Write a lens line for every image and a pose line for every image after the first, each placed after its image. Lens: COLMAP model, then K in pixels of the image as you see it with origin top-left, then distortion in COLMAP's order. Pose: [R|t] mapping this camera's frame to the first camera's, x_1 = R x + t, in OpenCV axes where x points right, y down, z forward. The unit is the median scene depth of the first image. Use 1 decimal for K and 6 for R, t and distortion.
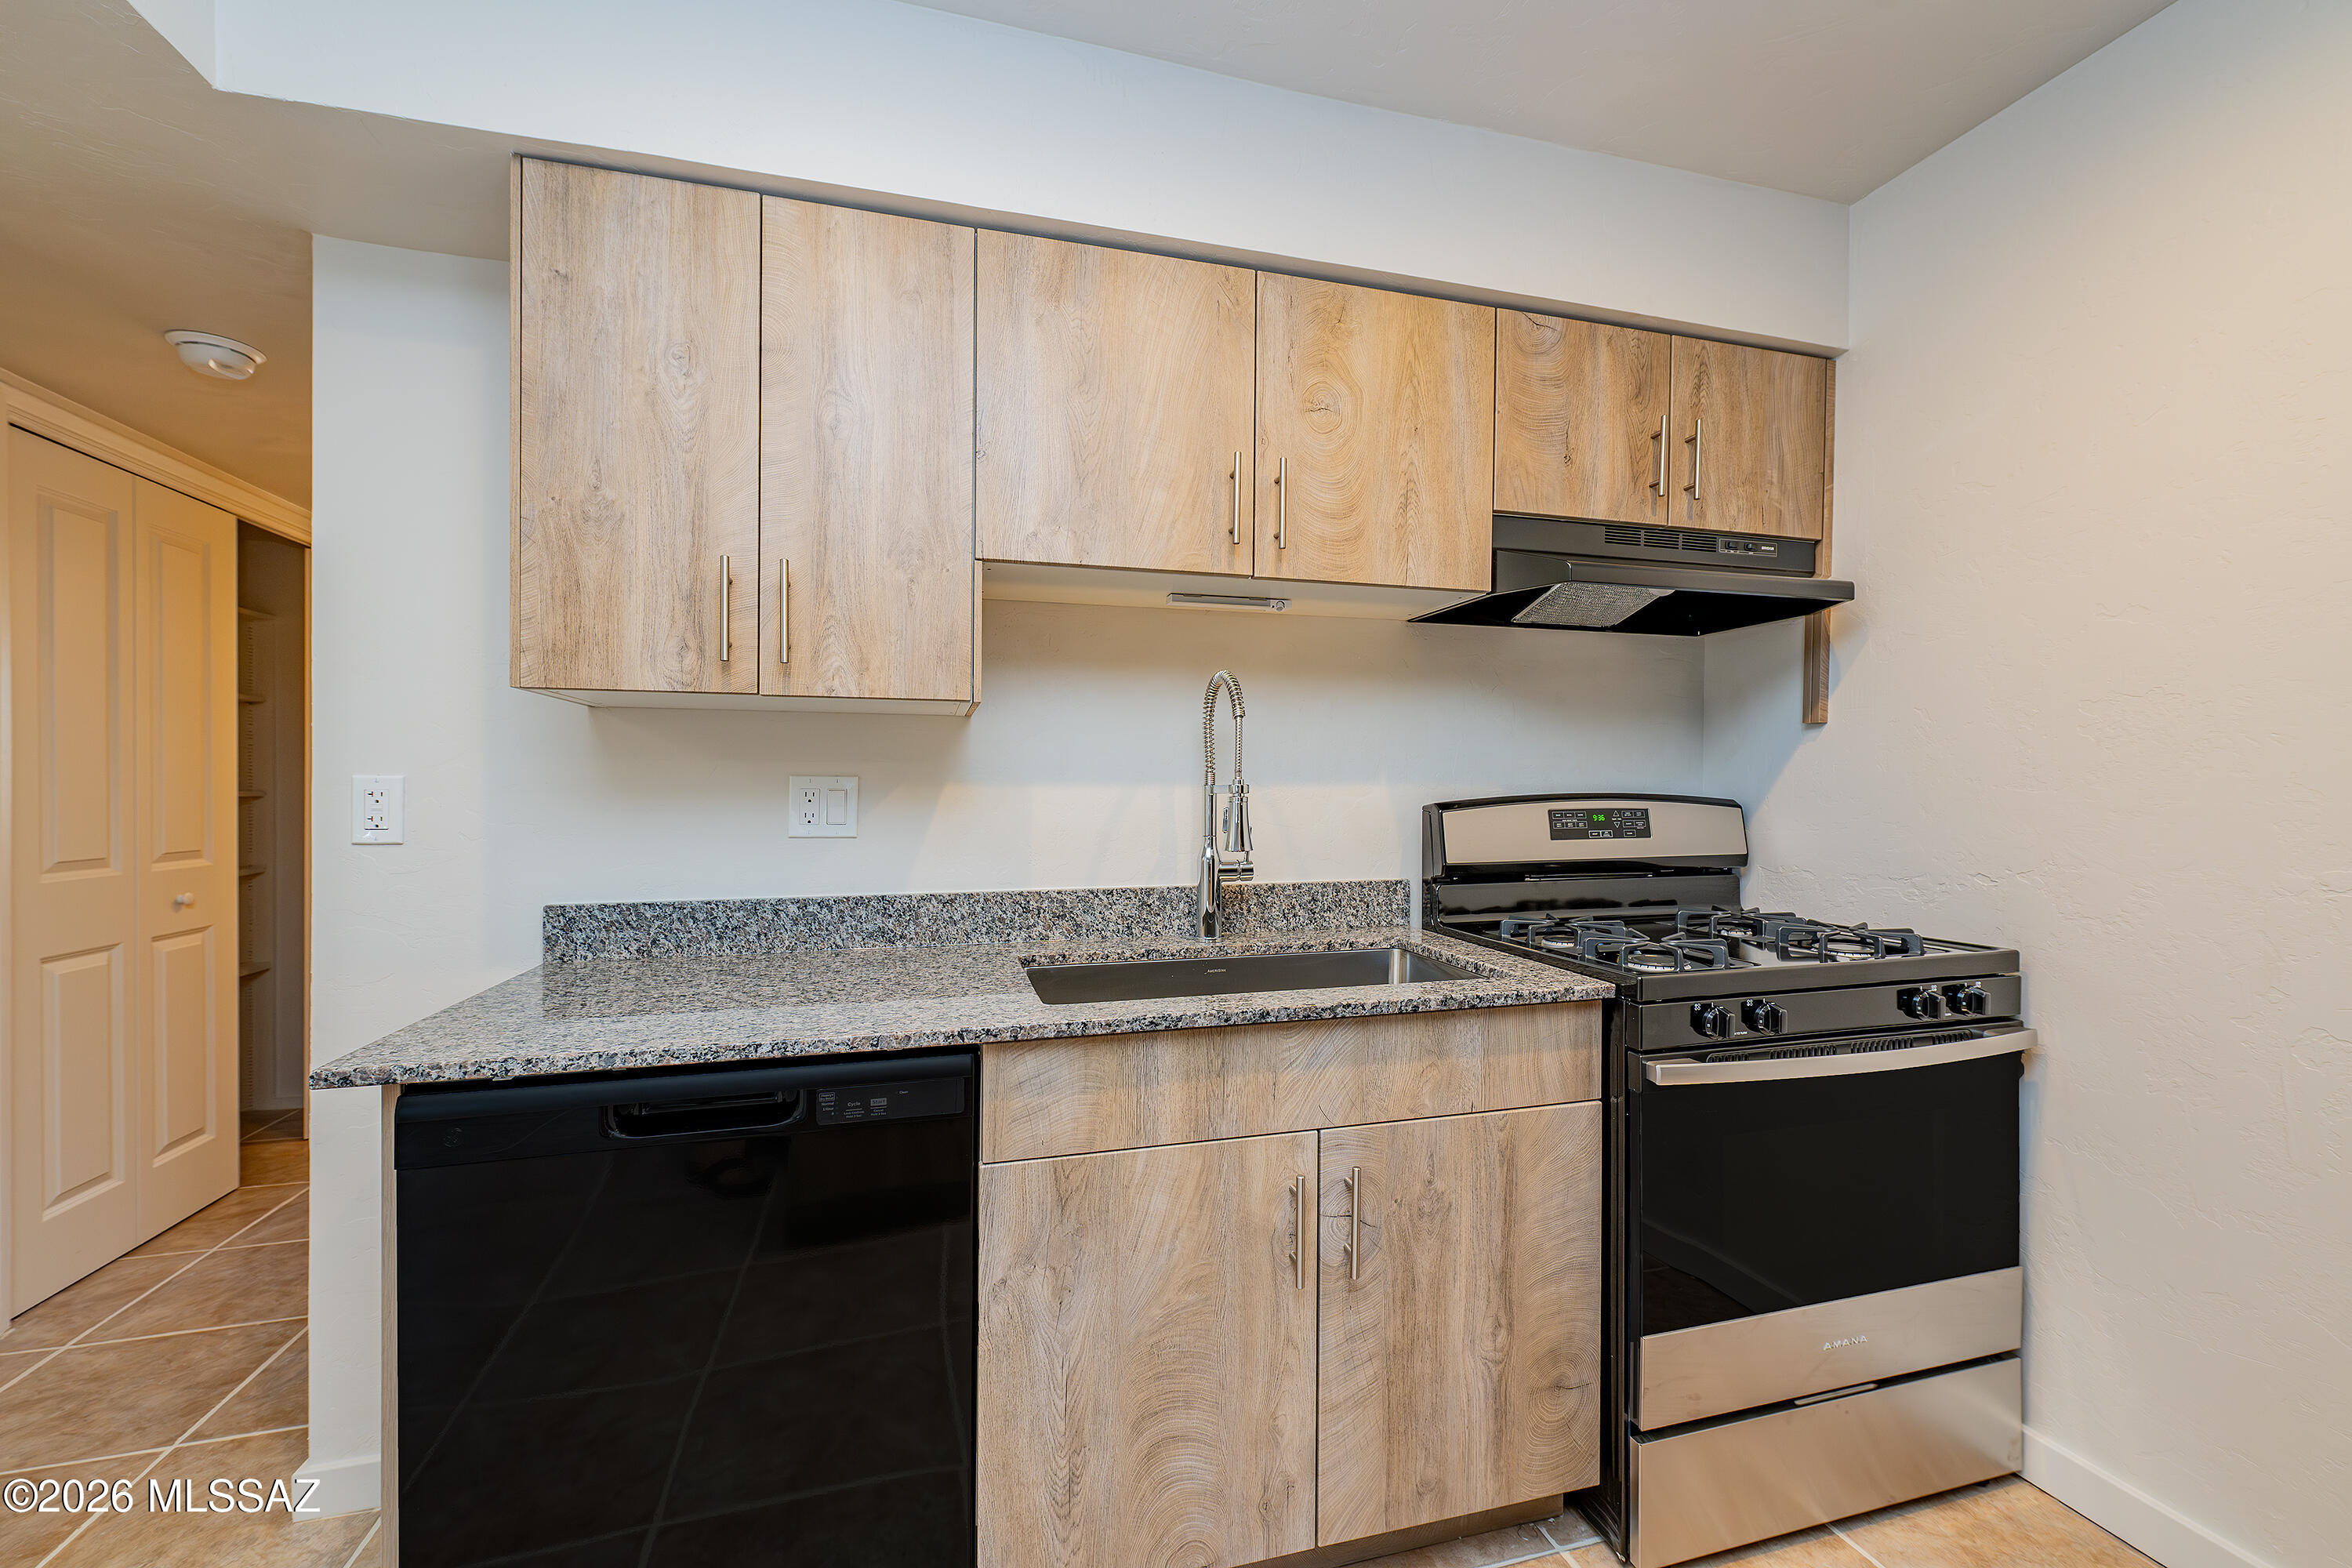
lens RADIAL K [[956.9, 0, 1128.0], [0, 956.9, 792.4], [0, 0, 1]] dist [0.002216, 0.000164]
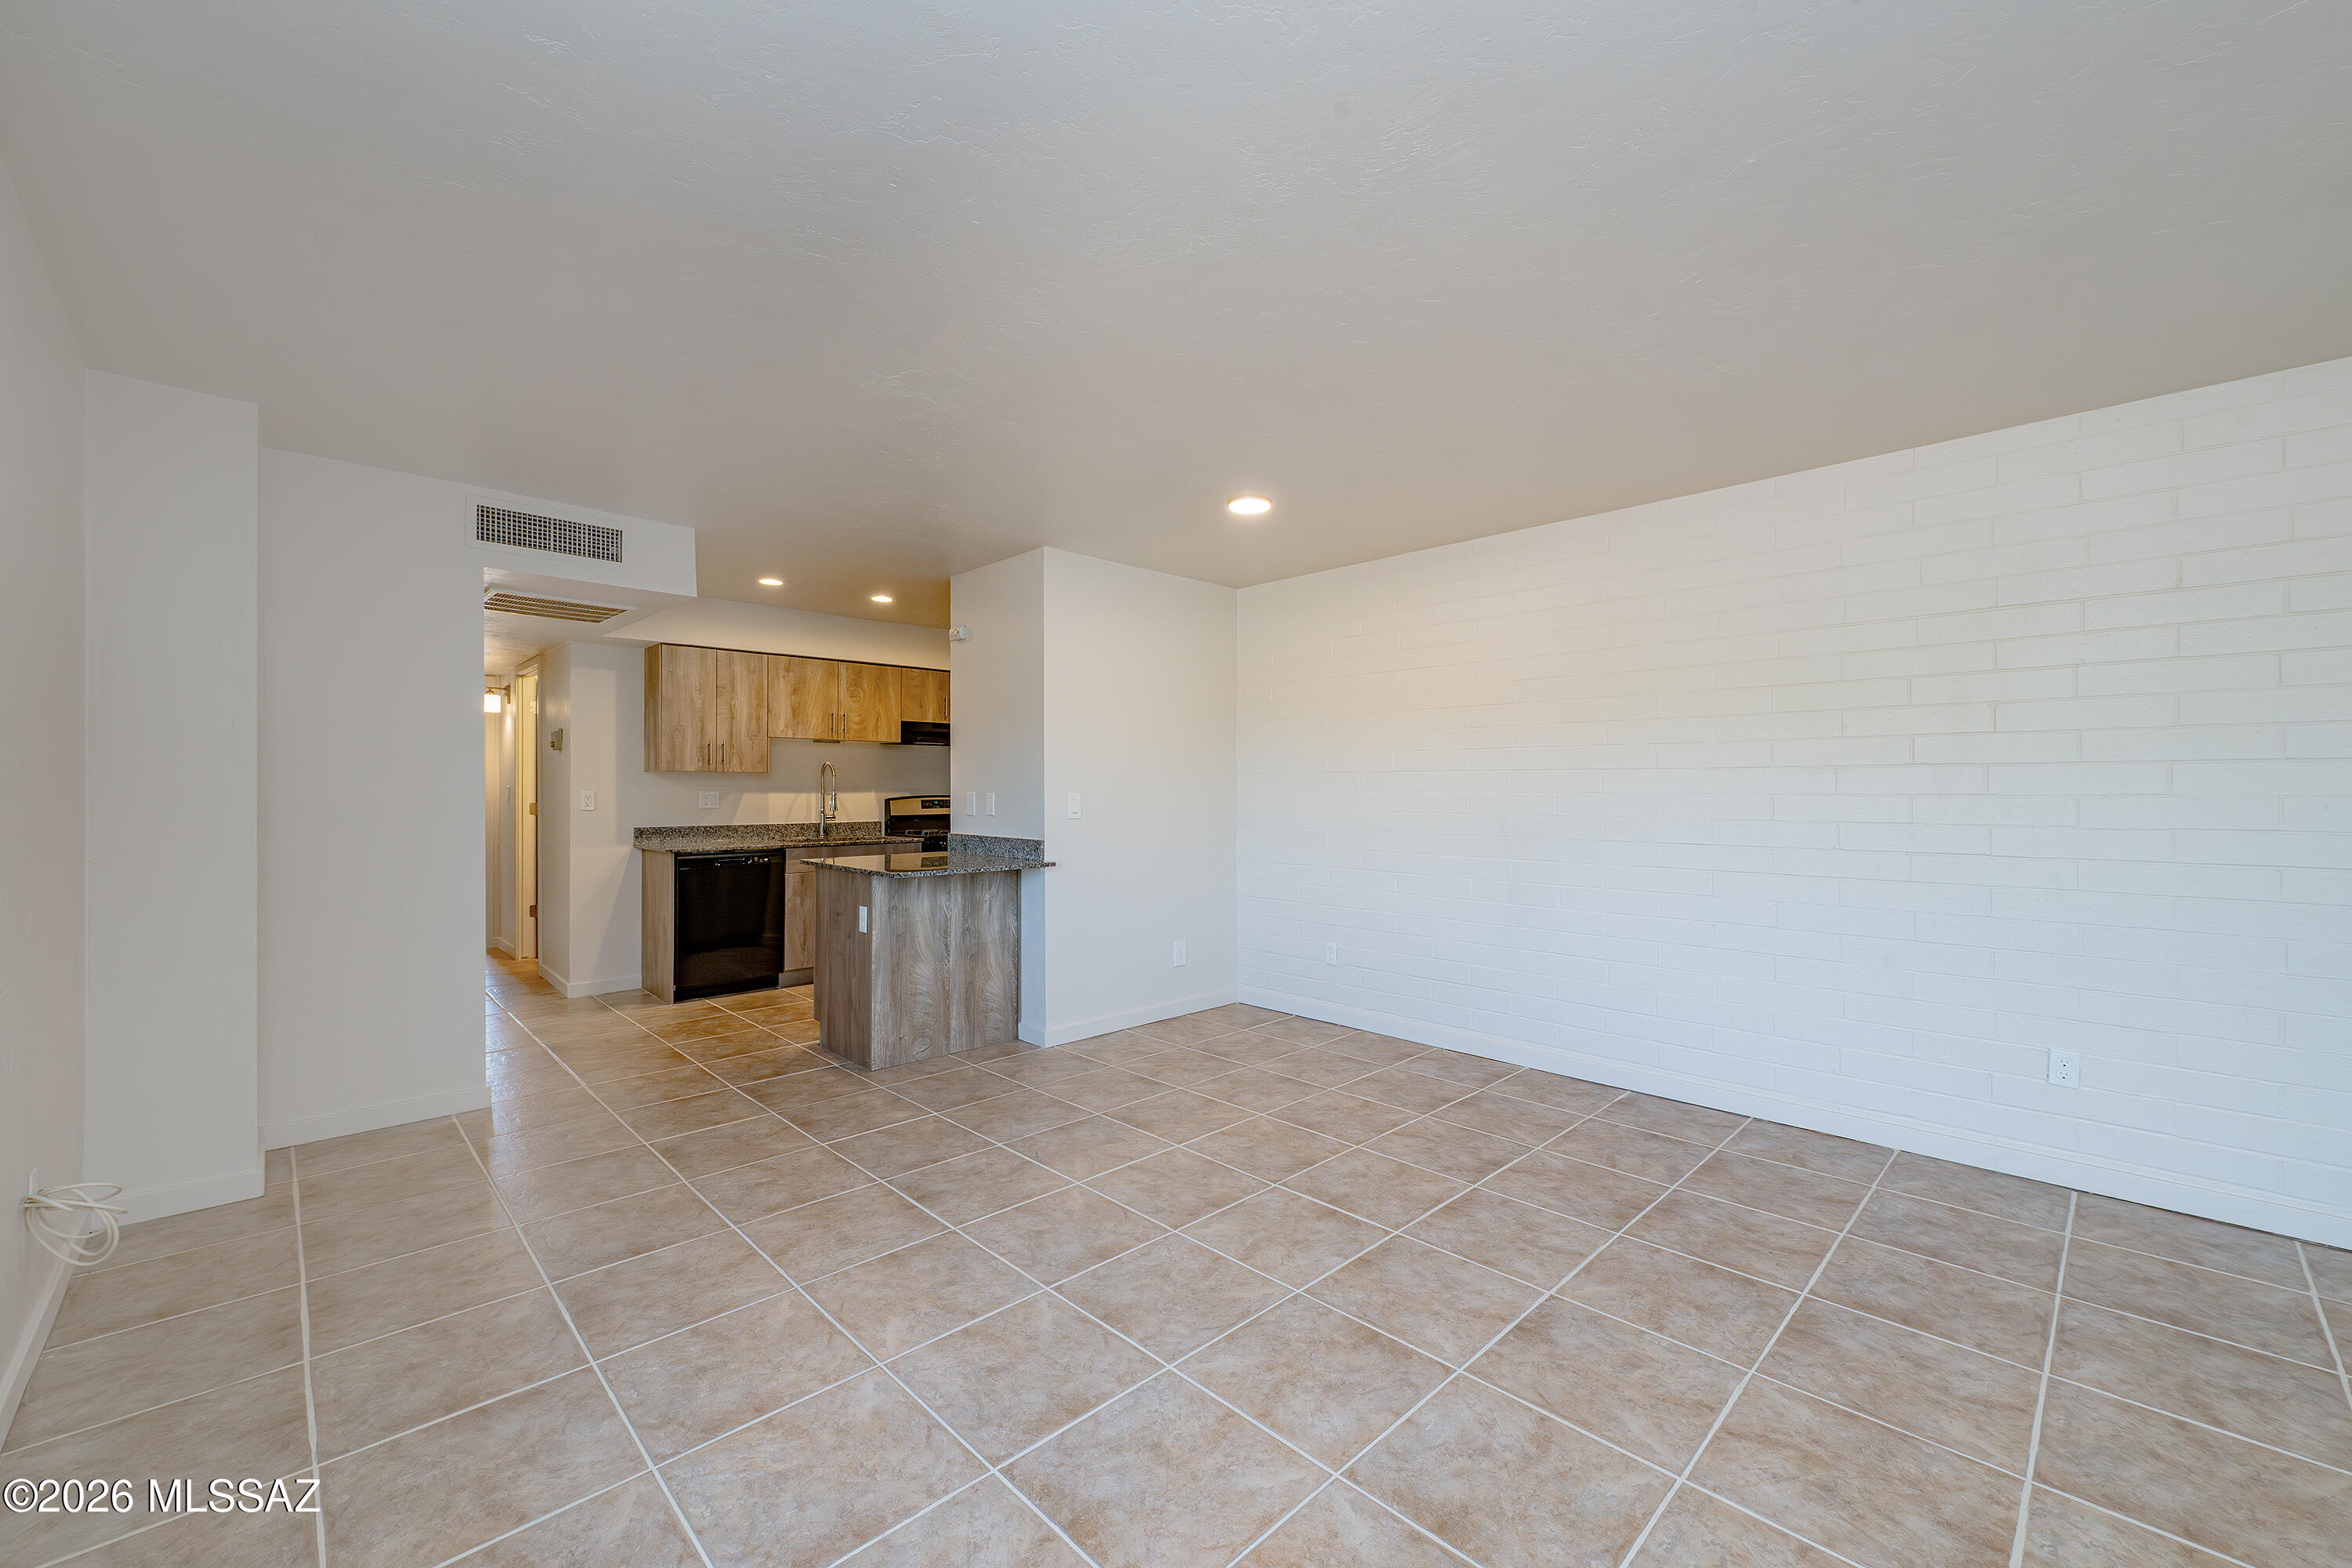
lens RADIAL K [[938.4, 0, 1159.1], [0, 938.4, 786.9], [0, 0, 1]] dist [0.001790, -0.000347]
pose [[0.852411, 0.001645, 0.522869, -0.722712], [0.002577, 0.999970, -0.007347, -0.003363], [-0.522865, 0.007610, 0.852381, -2.823129]]
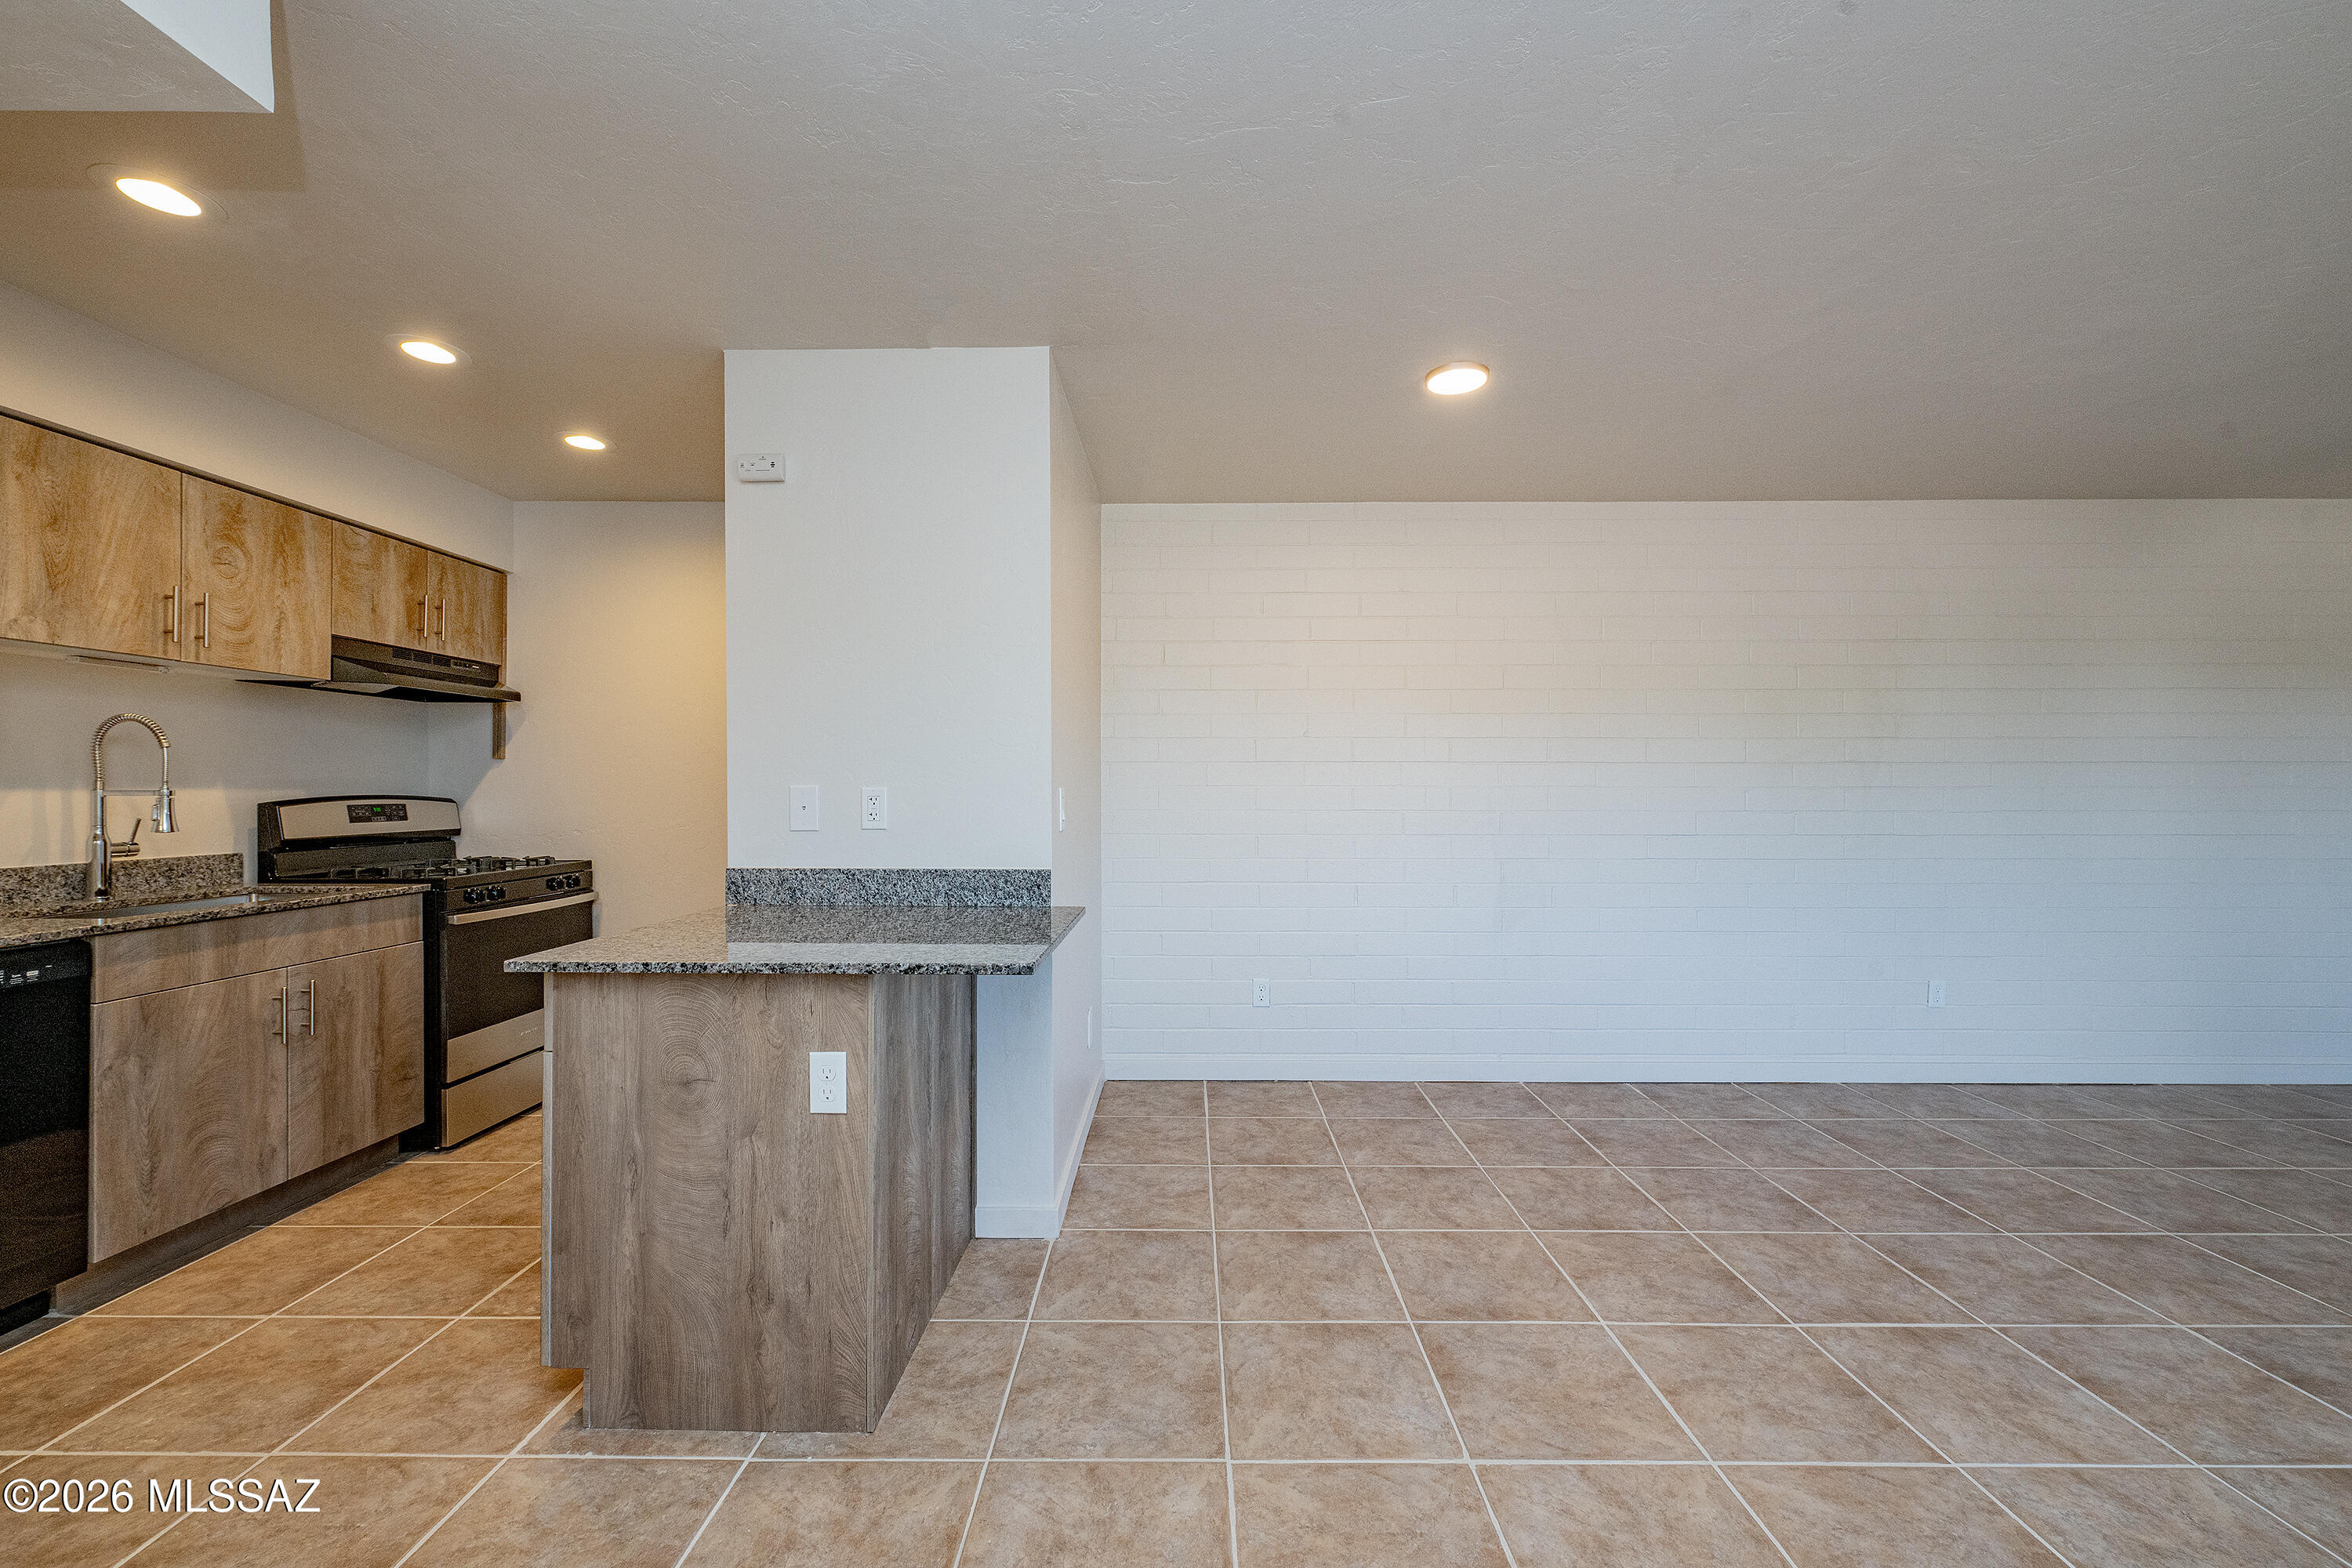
lens RADIAL K [[950.8, 0, 1225.7], [0, 950.8, 794.0], [0, 0, 1]] dist [0.001660, -0.000240]
pose [[0.214059, -0.003334, 0.976815, -1.020048], [0.006641, 0.999976, 0.001957, 0.006542], [-0.976798, 0.006068, 0.214076, -1.021716]]
